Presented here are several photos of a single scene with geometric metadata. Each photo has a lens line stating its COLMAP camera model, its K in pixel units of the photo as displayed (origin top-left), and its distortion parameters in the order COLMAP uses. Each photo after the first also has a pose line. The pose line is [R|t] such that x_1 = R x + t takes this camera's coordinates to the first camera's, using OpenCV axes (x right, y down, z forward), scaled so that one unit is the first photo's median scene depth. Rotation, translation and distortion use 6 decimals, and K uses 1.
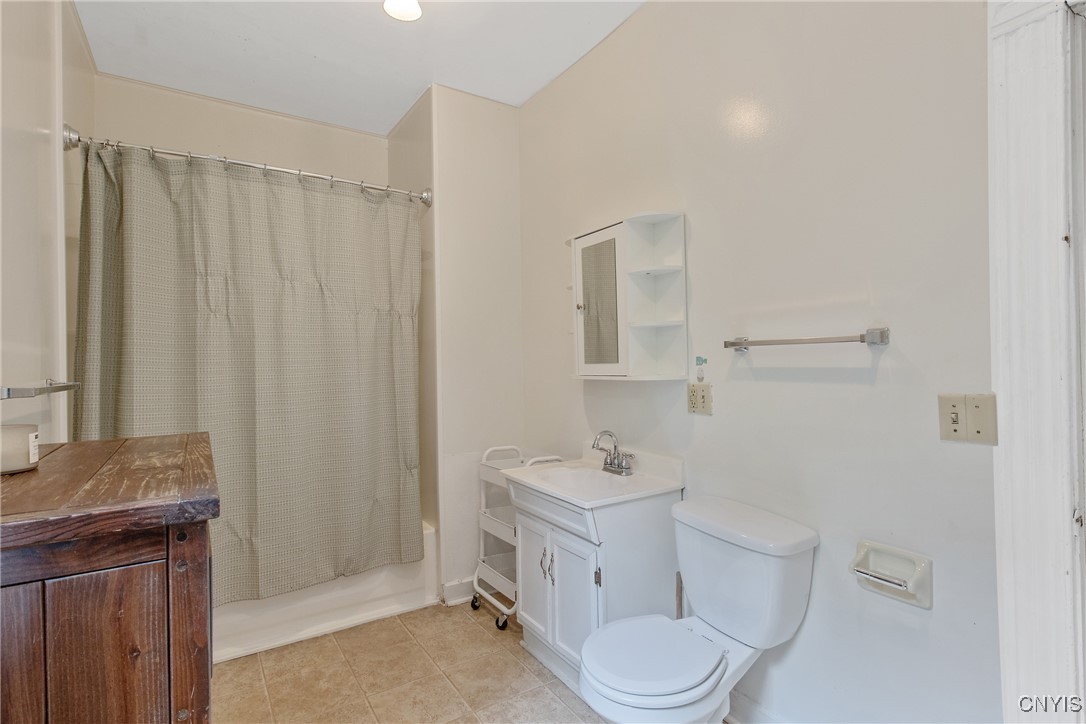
lens RADIAL K [[542.2, 0, 550.0], [0, 542.2, 360.9], [0, 0, 1]] dist [0.004220, -0.000213]
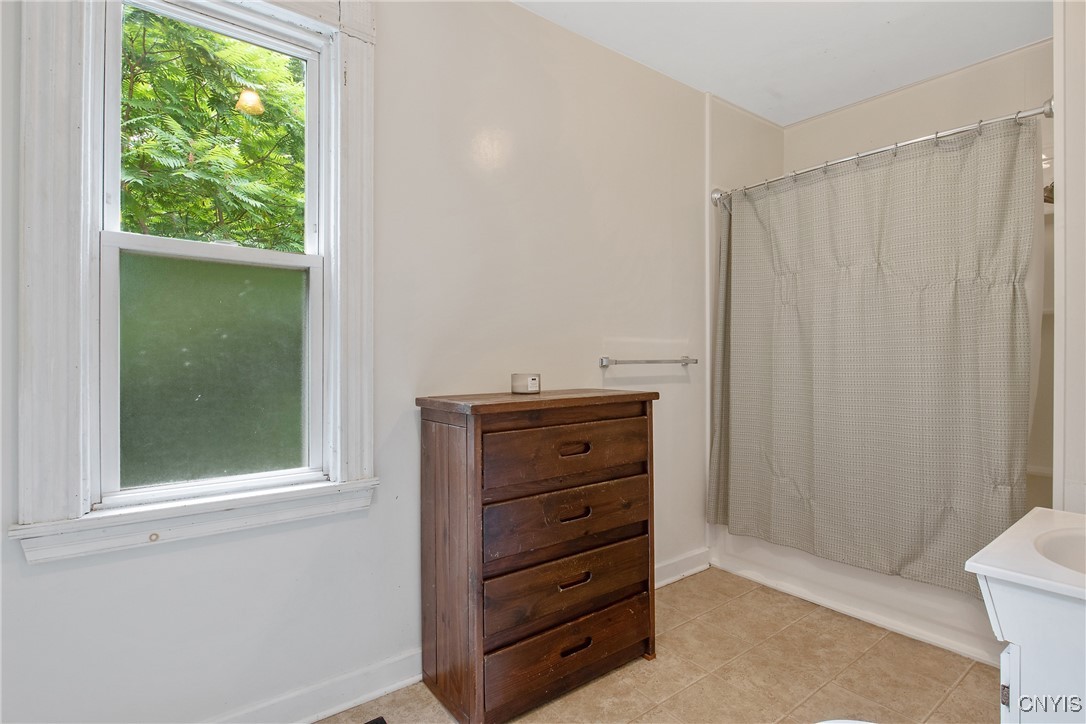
lens RADIAL K [[542.2, 0, 548.4], [0, 542.2, 359.8], [0, 0, 1]] dist [0.004220, -0.000213]
pose [[0.088157, 0.021972, -0.995864, 0.516461], [0.005660, 0.999730, 0.022558, 0.004145], [0.996090, -0.007625, 0.088009, 0.351429]]
